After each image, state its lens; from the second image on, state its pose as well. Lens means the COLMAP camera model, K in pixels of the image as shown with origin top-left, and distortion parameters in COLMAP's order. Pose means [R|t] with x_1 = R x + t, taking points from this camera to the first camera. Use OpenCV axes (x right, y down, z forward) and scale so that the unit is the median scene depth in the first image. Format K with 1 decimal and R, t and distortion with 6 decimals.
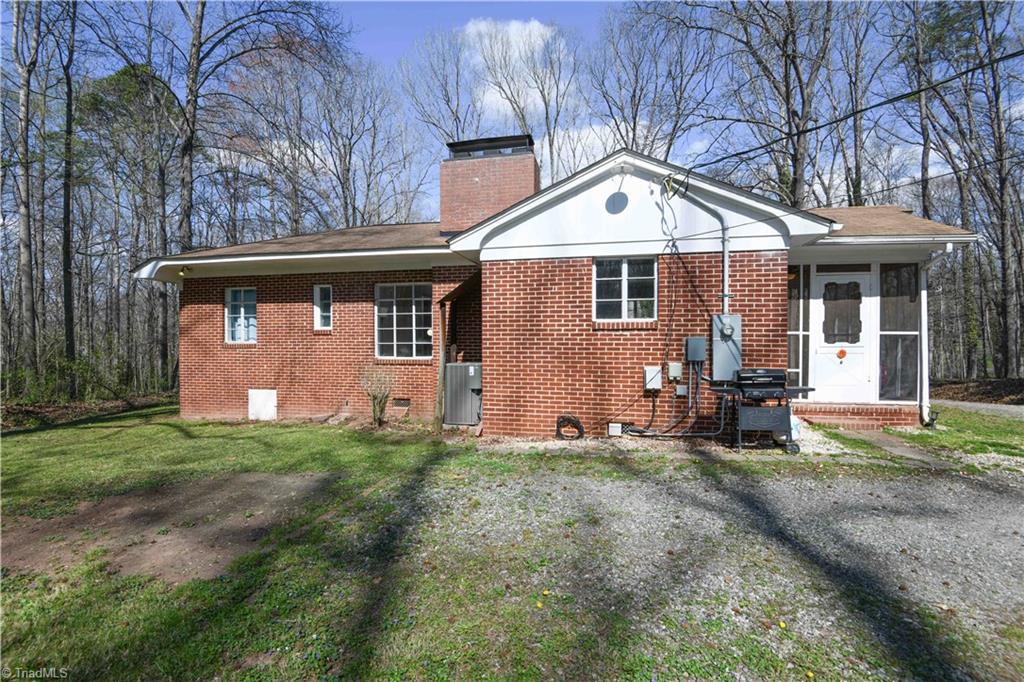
lens RADIAL K [[491.1, 0, 512.0], [0, 491.1, 341.0], [0, 0, 1]] dist [-0.000837, -0.000060]
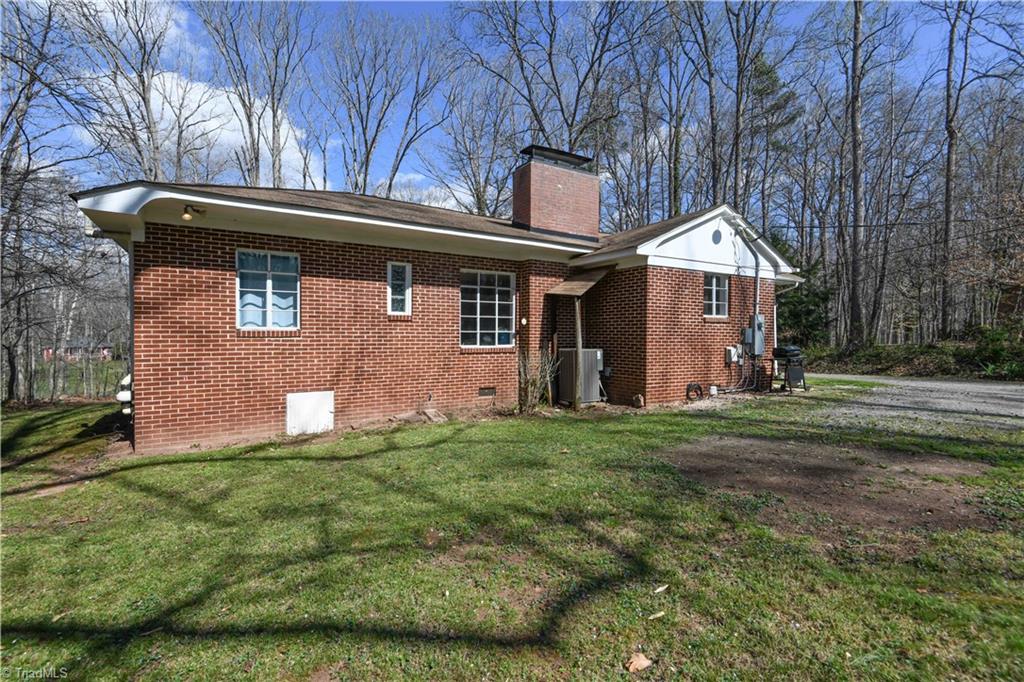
lens RADIAL K [[464.5, 0, 512.0], [0, 464.5, 341.0], [0, 0, 1]] dist [0.026632, 0.000020]
pose [[0.710777, -0.002764, 0.703412, -0.843603], [-0.001818, 0.999982, 0.005766, 0.017594], [-0.703415, -0.005377, 0.710759, 0.299467]]
